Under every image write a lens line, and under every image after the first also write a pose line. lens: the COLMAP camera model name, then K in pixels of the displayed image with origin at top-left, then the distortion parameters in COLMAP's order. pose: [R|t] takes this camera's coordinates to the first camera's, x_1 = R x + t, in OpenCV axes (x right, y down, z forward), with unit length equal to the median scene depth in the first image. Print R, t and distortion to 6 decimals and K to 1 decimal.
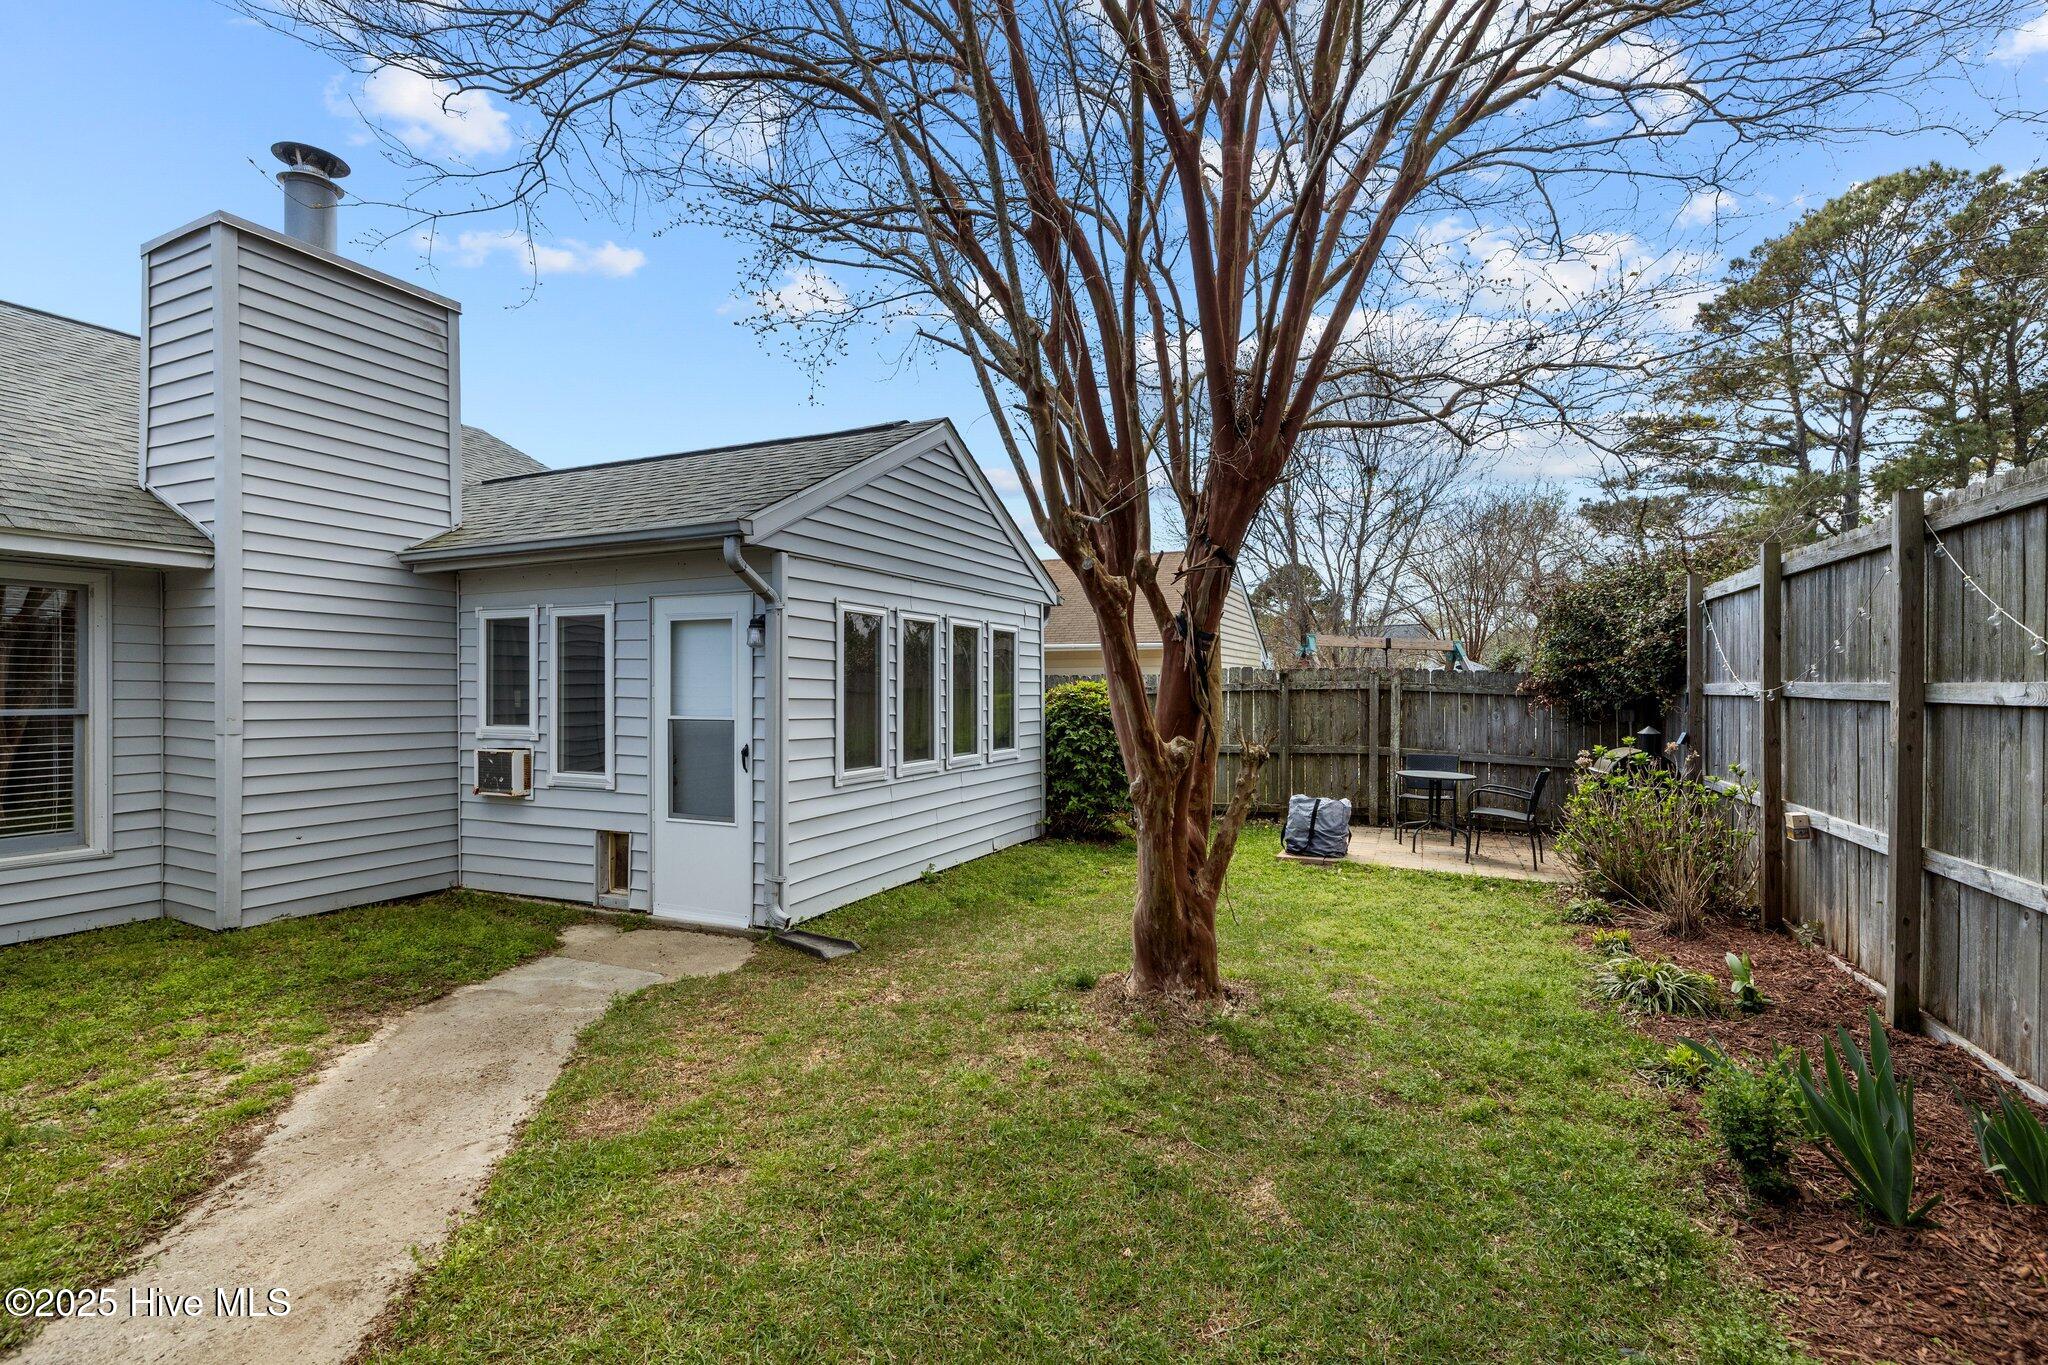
lens RADIAL K [[915.5, 0, 1024.0], [0, 915.5, 682.5], [0, 0, 1]] dist [-0.005918, -0.000118]
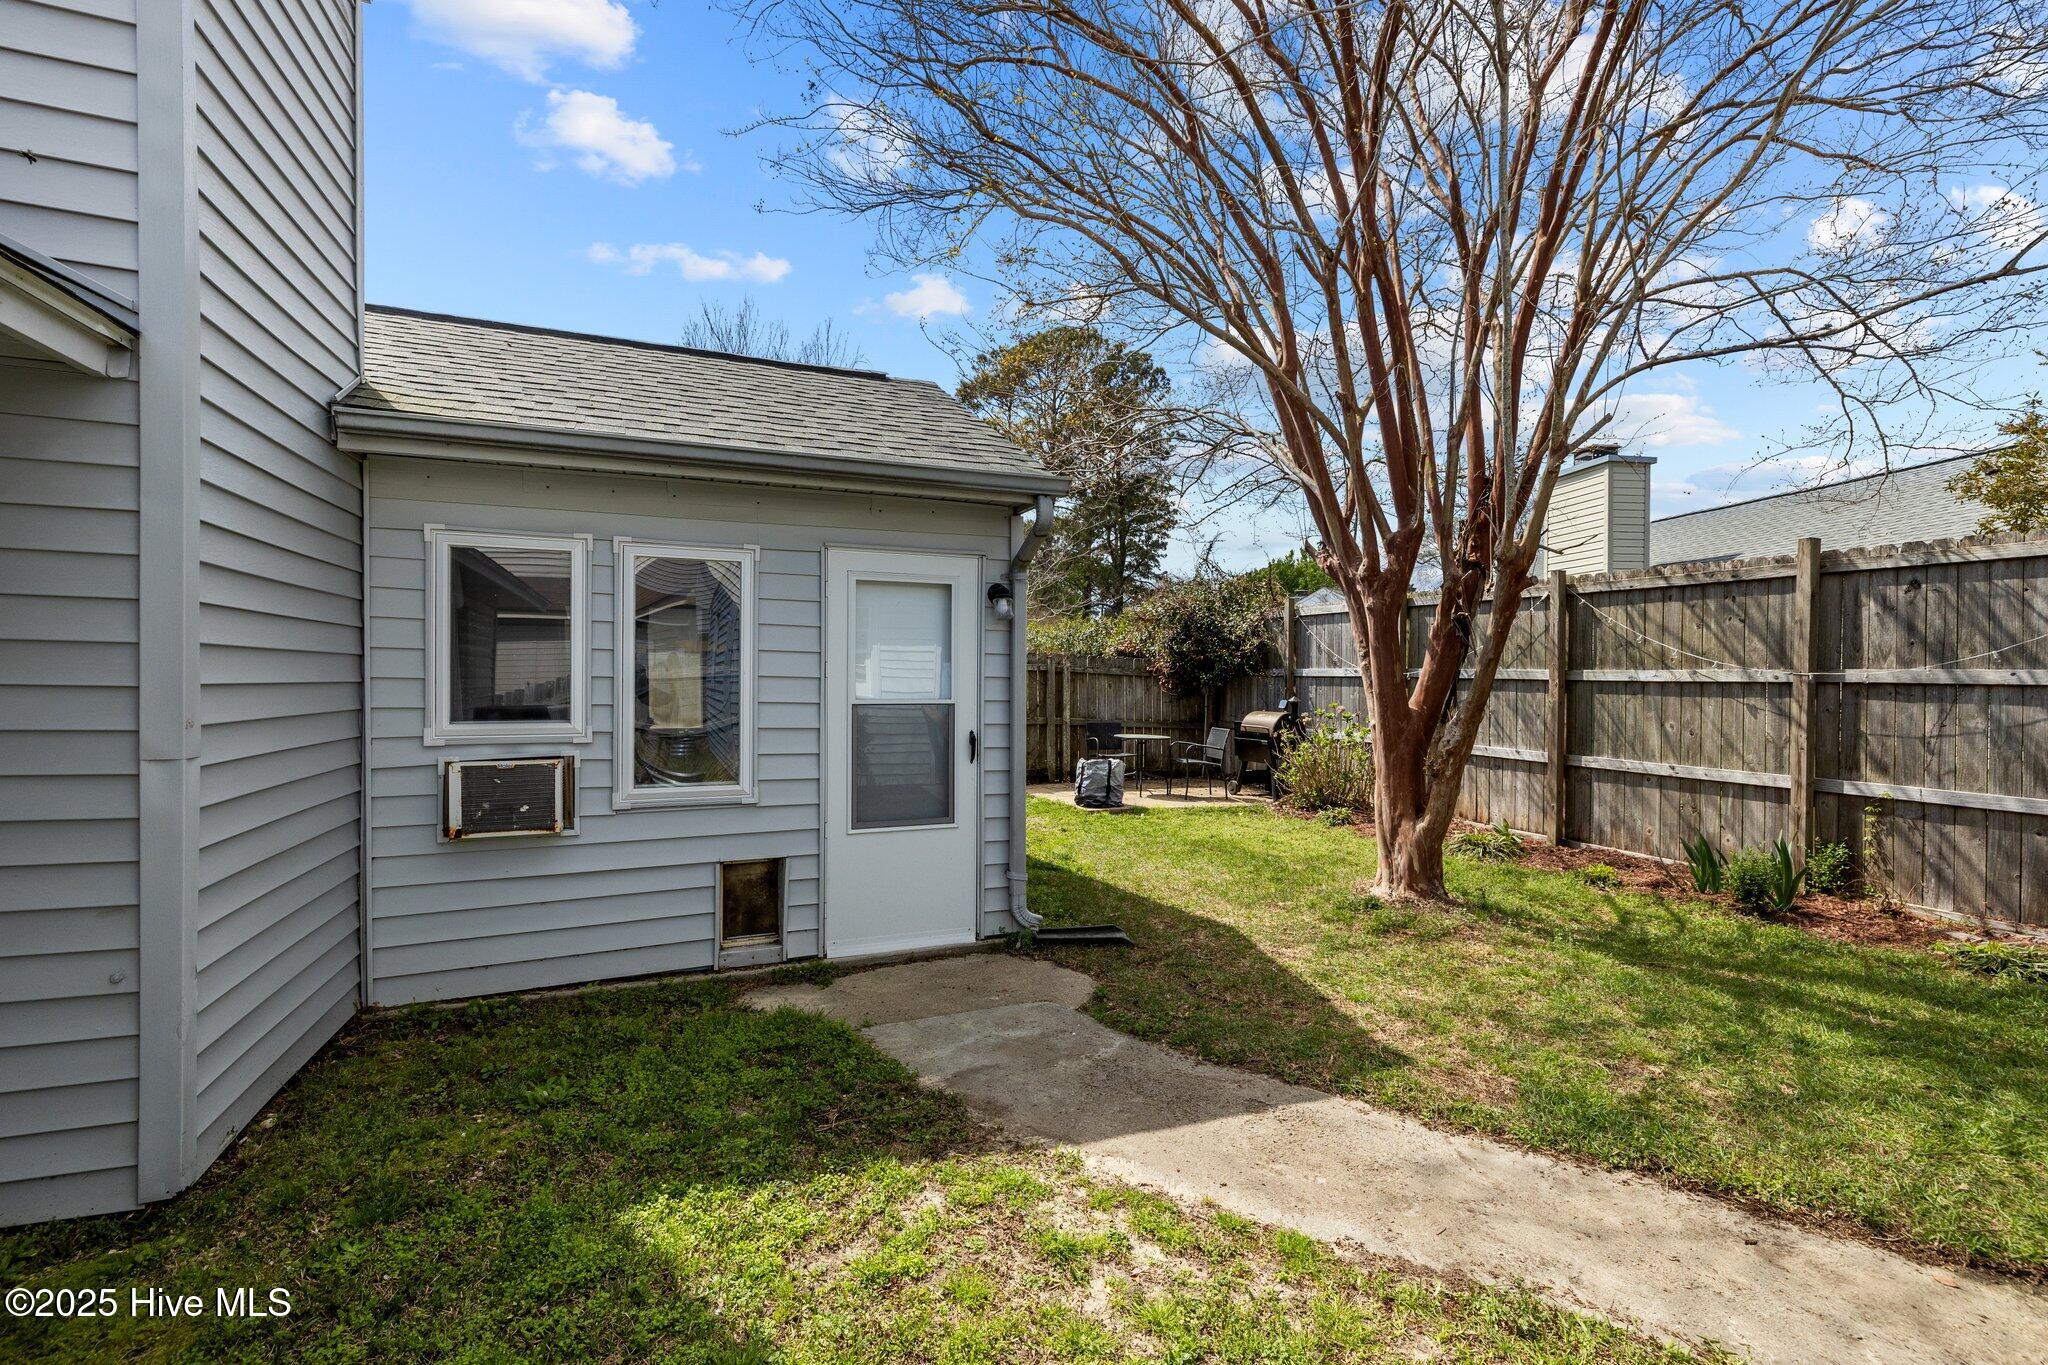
lens RADIAL K [[868.0, 0, 1024.0], [0, 868.0, 682.5], [0, 0, 1]] dist [0.001004, 0.000190]
pose [[0.694619, -0.003763, 0.719368, -0.829106], [-0.011568, 0.999799, 0.016401, 0.006889], [-0.719285, -0.019714, 0.694436, 0.380021]]
